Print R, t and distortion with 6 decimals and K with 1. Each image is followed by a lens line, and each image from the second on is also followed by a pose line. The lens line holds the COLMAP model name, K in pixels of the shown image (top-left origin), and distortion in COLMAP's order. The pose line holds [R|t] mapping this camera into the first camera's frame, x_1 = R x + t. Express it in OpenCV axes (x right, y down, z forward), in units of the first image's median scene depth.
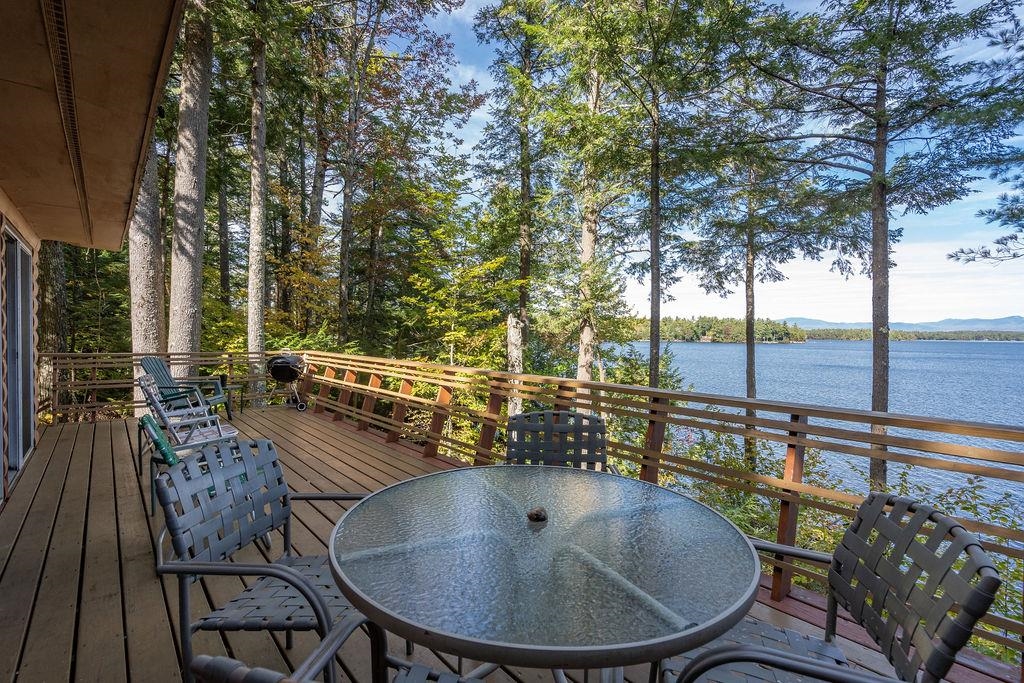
lens RADIAL K [[463.1, 0, 510.8], [0, 463.1, 342.4], [0, 0, 1]] dist [-0.012725, 0.000796]
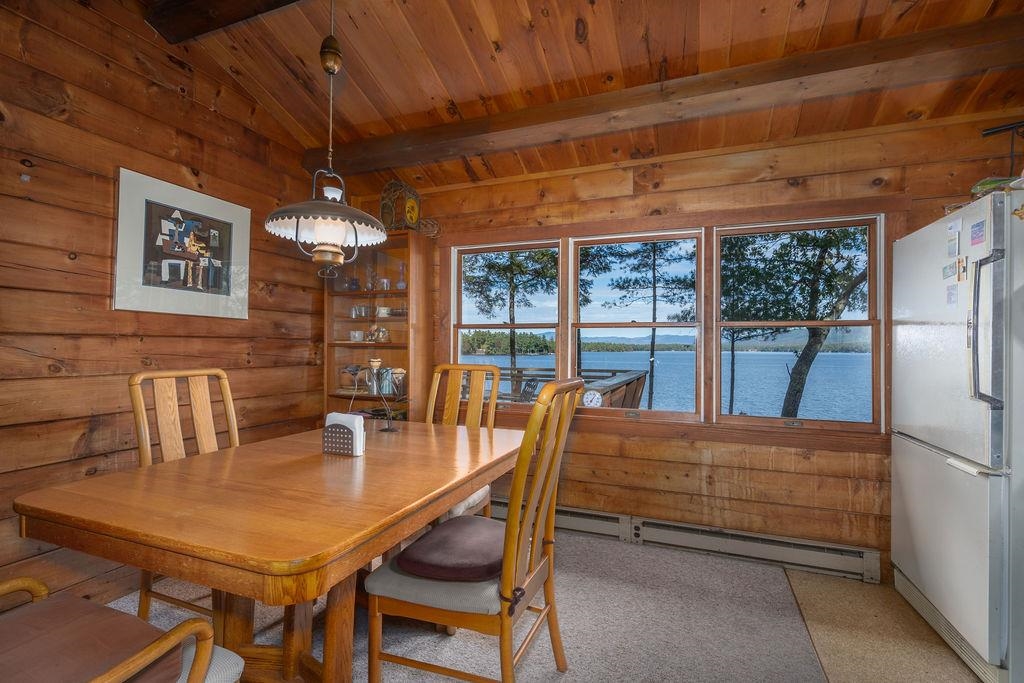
lens RADIAL K [[463.1, 0, 512.1], [0, 463.1, 342.5], [0, 0, 1]] dist [-0.012725, 0.000796]
pose [[0.893019, 0.005360, 0.449988, -0.103210], [0.006808, 0.999654, -0.025417, 0.008586], [-0.449968, 0.025761, 0.892673, -0.236274]]
